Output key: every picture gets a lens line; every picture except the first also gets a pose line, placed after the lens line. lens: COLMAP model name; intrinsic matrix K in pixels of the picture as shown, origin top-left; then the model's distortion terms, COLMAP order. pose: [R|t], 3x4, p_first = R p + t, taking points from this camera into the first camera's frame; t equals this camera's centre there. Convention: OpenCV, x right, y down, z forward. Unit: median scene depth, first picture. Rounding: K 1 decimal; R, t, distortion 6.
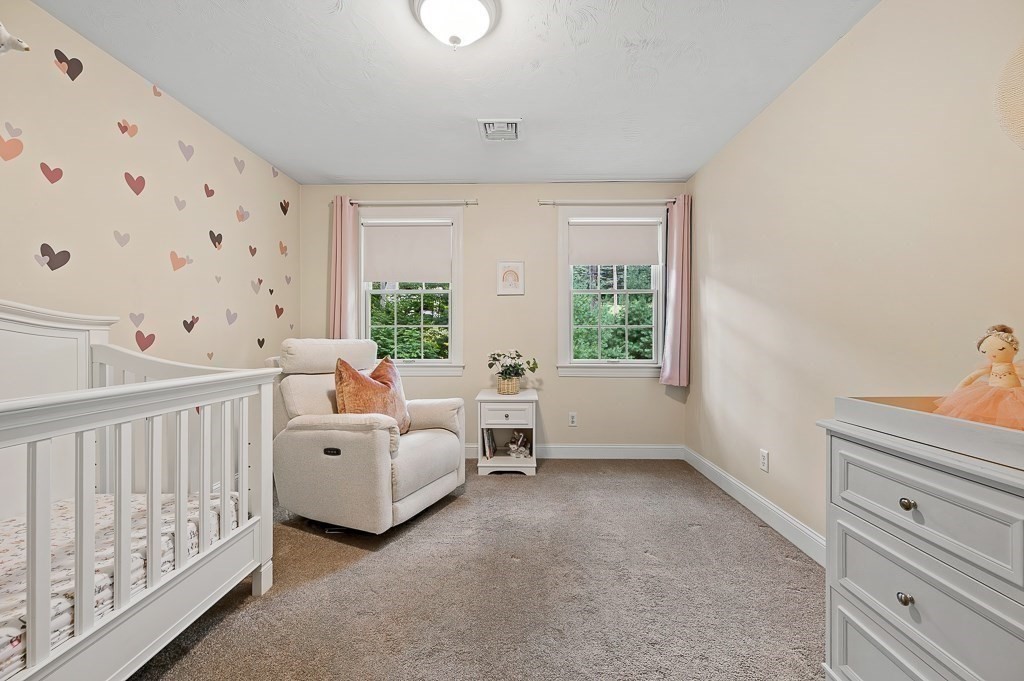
lens RADIAL K [[406.5, 0, 515.6], [0, 406.5, 339.0], [0, 0, 1]] dist [0.002299, -0.001303]
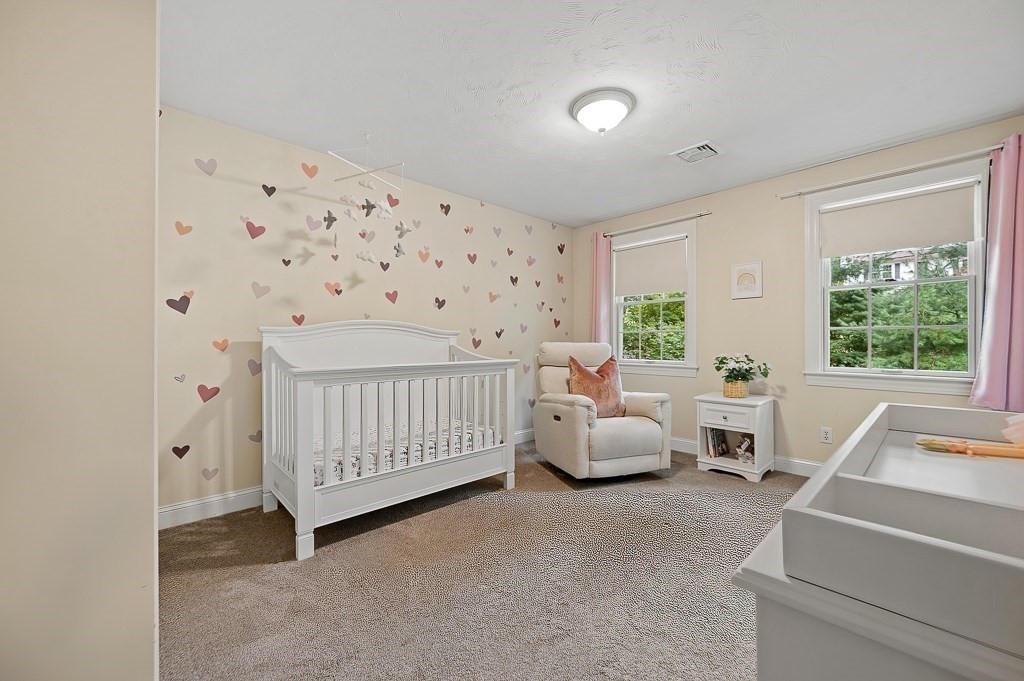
lens RADIAL K [[406.5, 0, 510.6], [0, 406.5, 341.8], [0, 0, 1]] dist [0.002299, -0.001303]
pose [[0.696978, -0.000007, -0.717092, 0.375856], [-0.002581, 0.999993, -0.002518, 0.001544], [0.717087, 0.003606, 0.696974, -0.120332]]
